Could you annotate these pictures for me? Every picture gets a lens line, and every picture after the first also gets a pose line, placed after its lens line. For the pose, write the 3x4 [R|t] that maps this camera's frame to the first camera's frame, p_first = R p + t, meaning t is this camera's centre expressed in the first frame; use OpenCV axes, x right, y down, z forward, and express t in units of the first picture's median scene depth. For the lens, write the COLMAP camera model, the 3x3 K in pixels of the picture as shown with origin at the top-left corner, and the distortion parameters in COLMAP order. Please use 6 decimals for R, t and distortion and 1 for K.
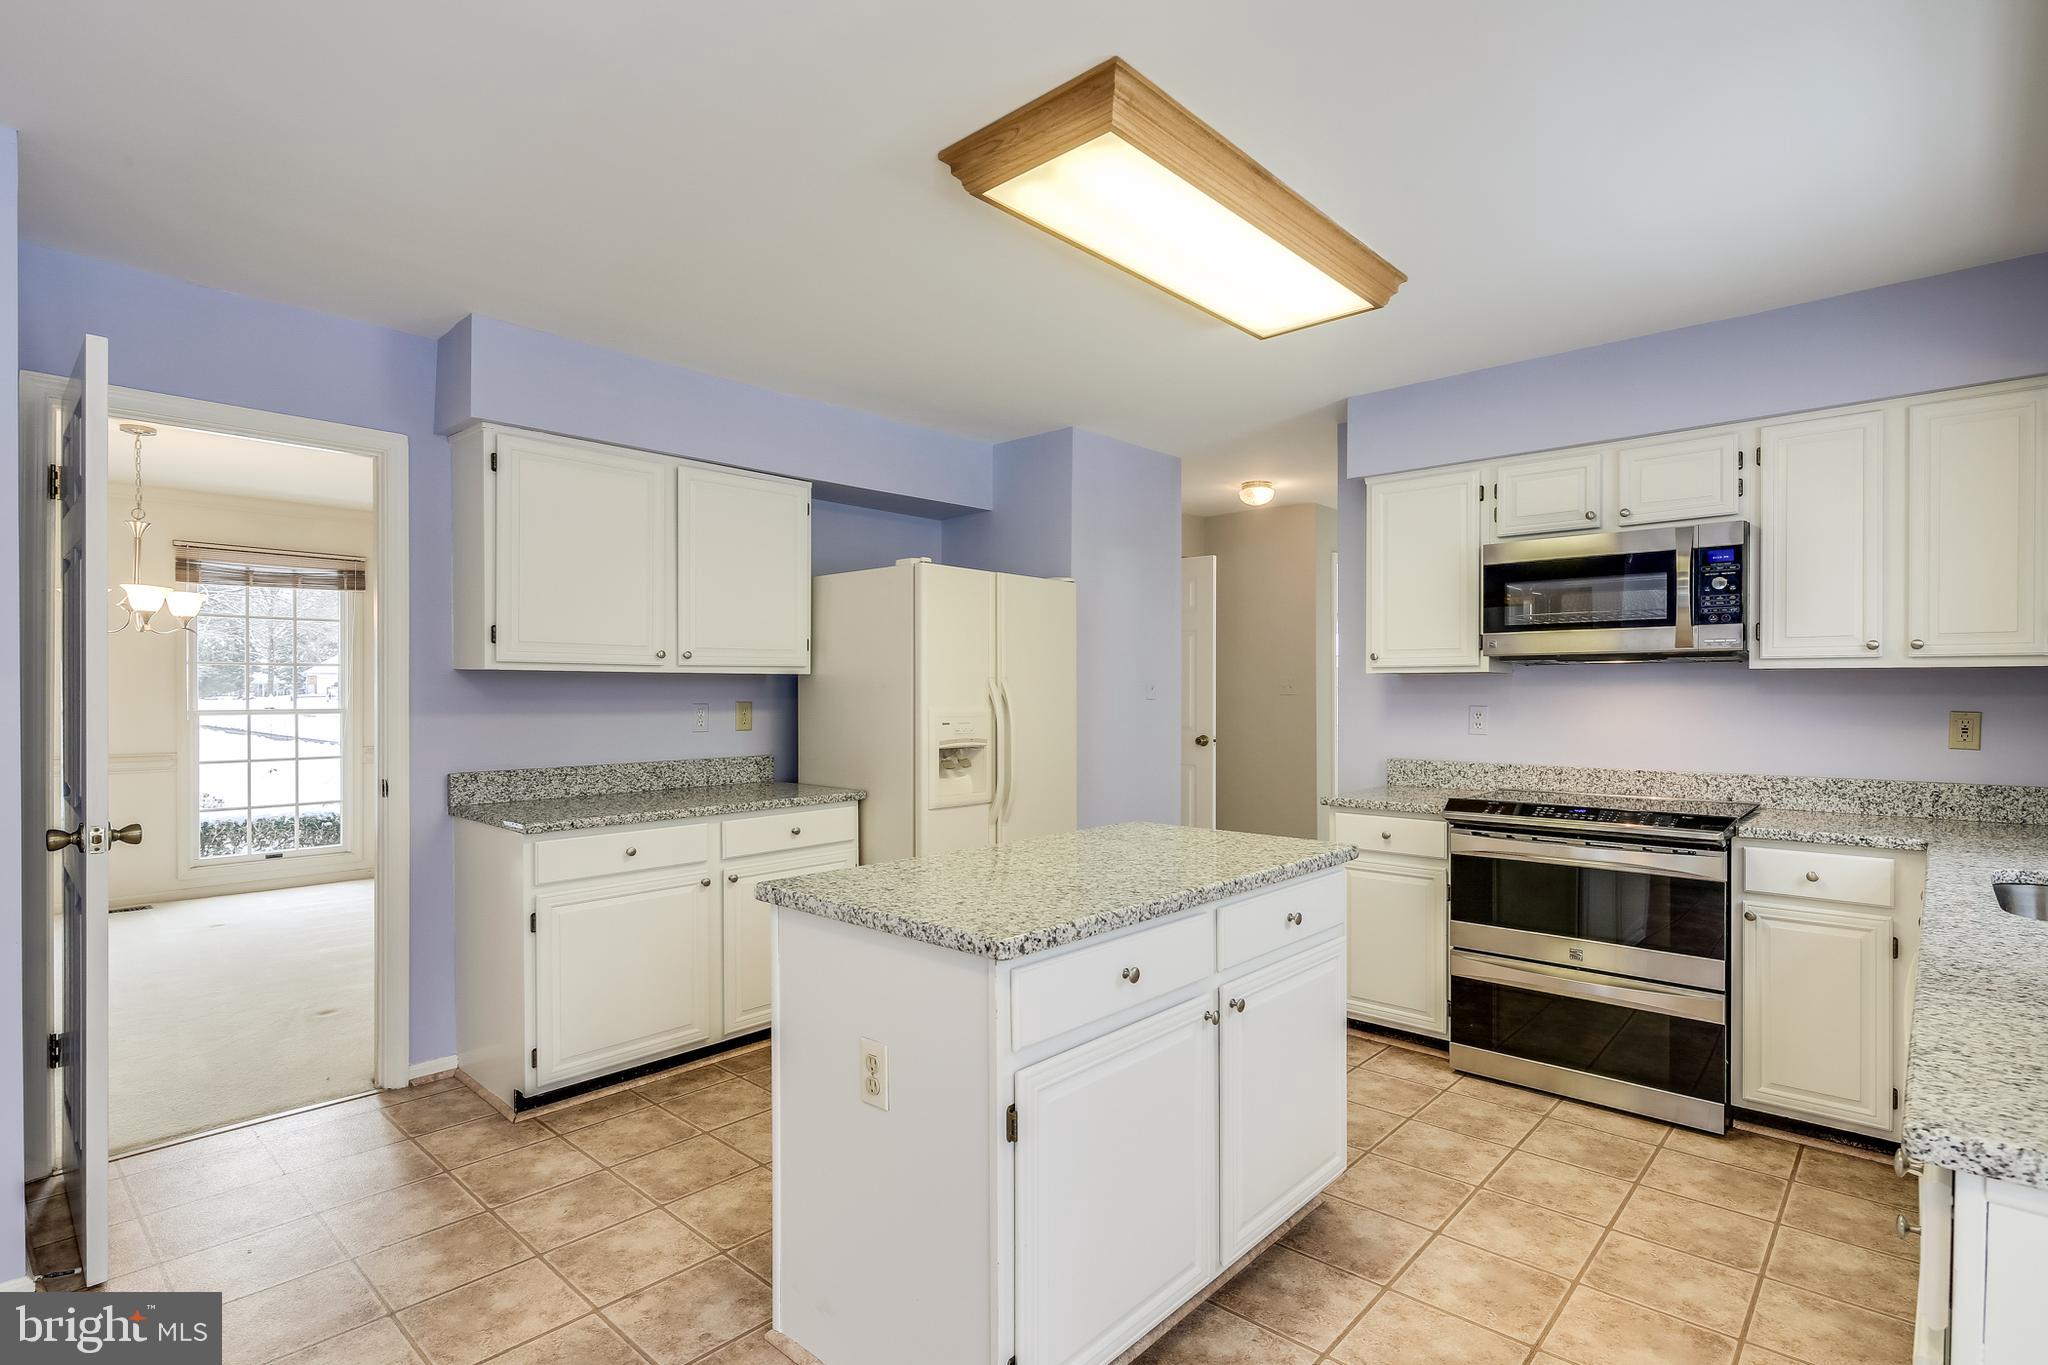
lens RADIAL K [[1000.7, 0, 1031.2], [0, 1000.7, 692.4], [0, 0, 1]] dist [0.006292, -0.003585]
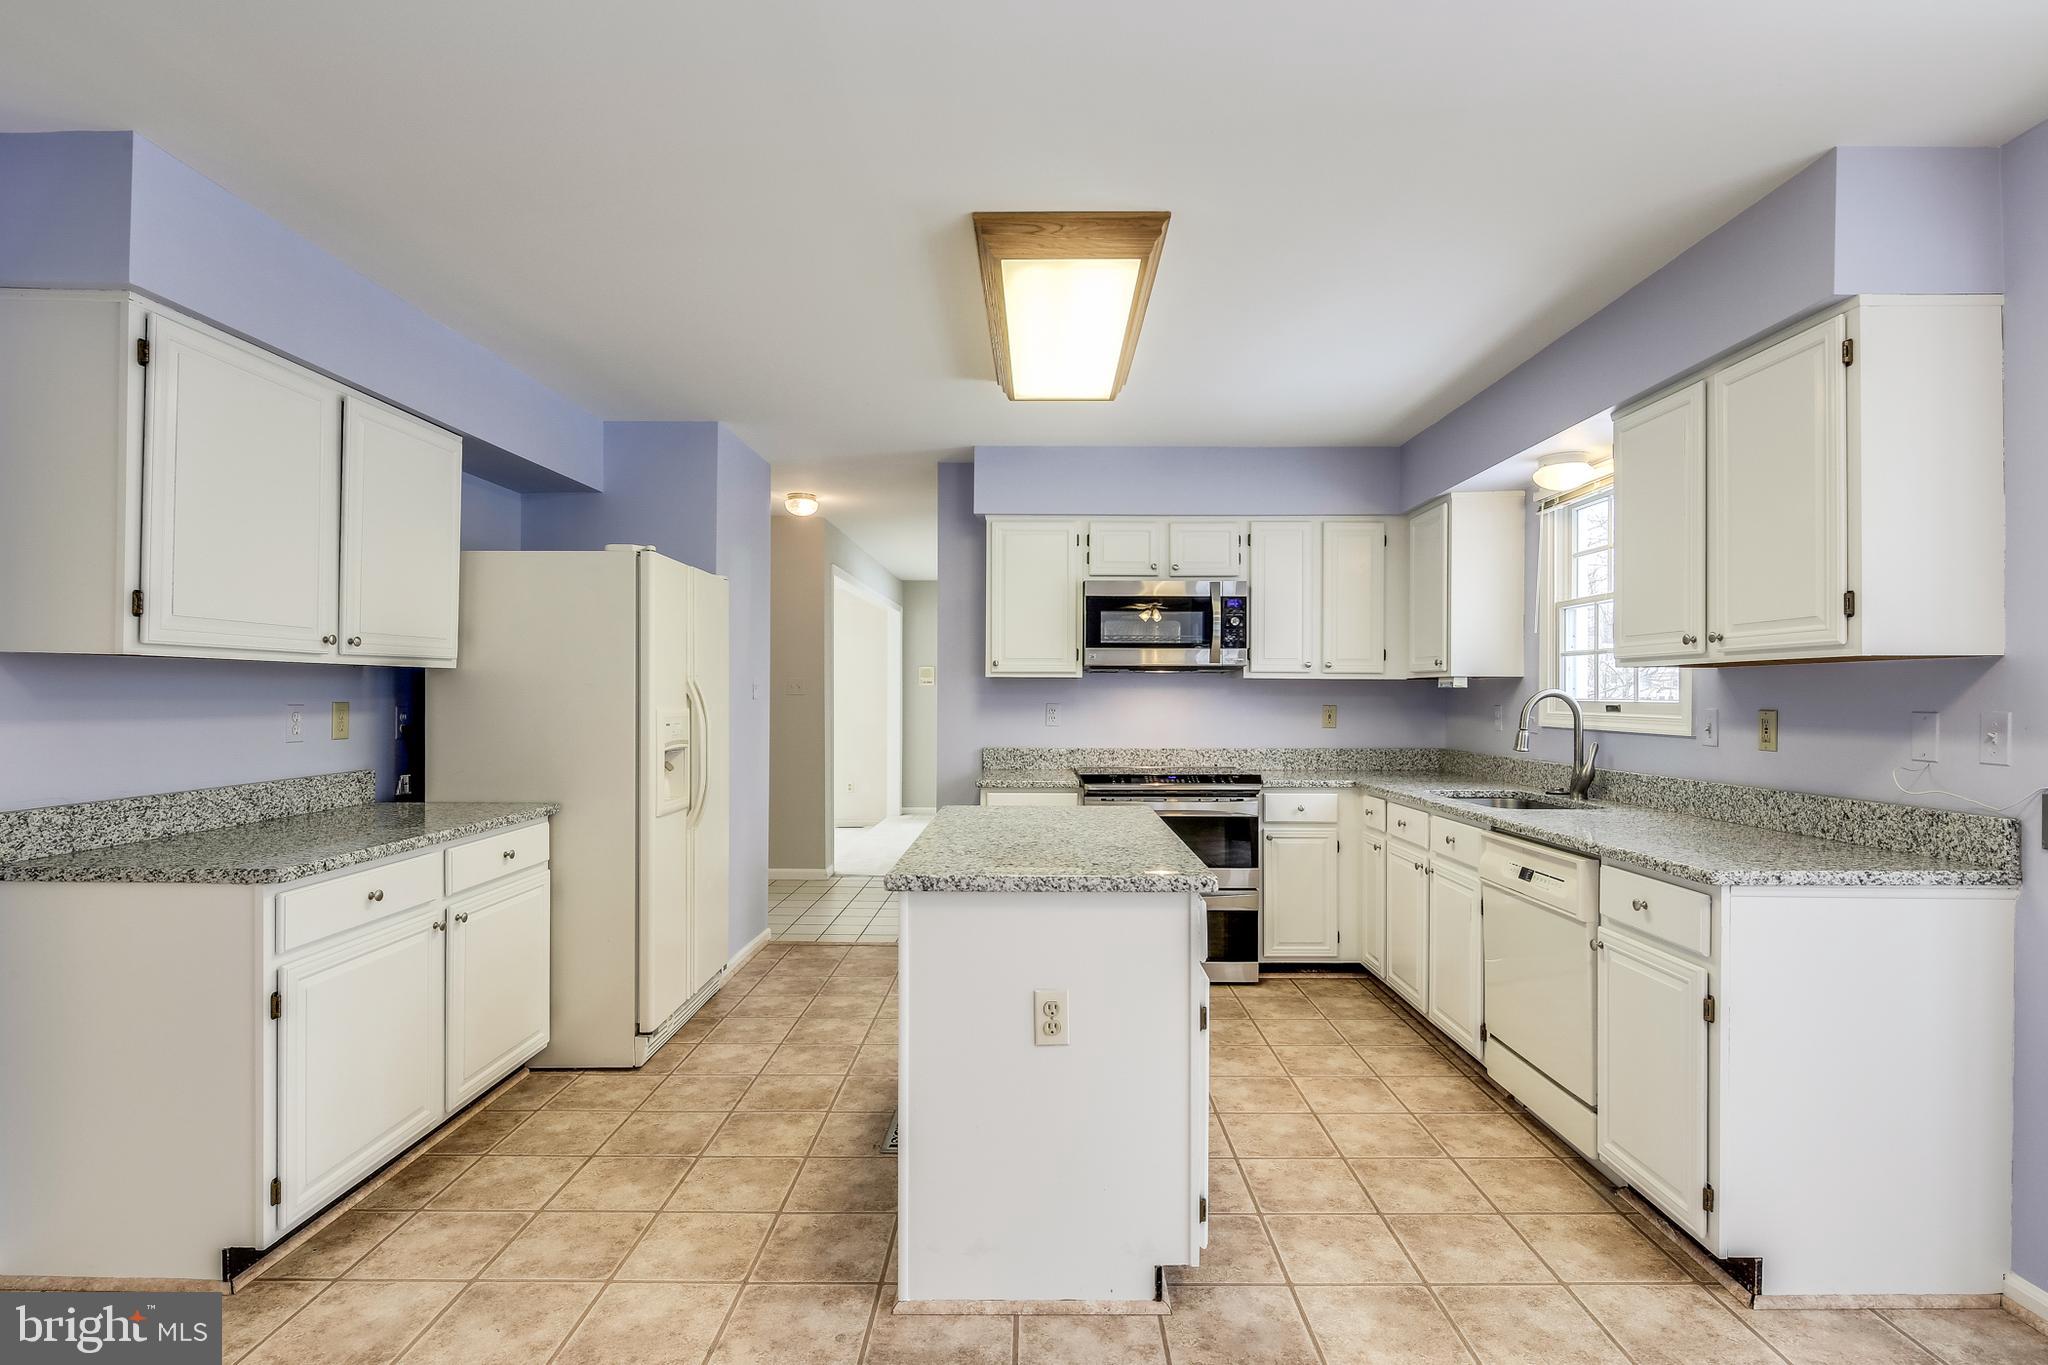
lens RADIAL K [[1000.7, 0, 1043.6], [0, 1000.7, 687.2], [0, 0, 1]] dist [0.006292, -0.003585]
pose [[0.739698, 0.007447, 0.672898, -0.535791], [-0.003427, 0.999967, -0.007299, 0.002203], [-0.672930, 0.003093, 0.739699, 0.079819]]
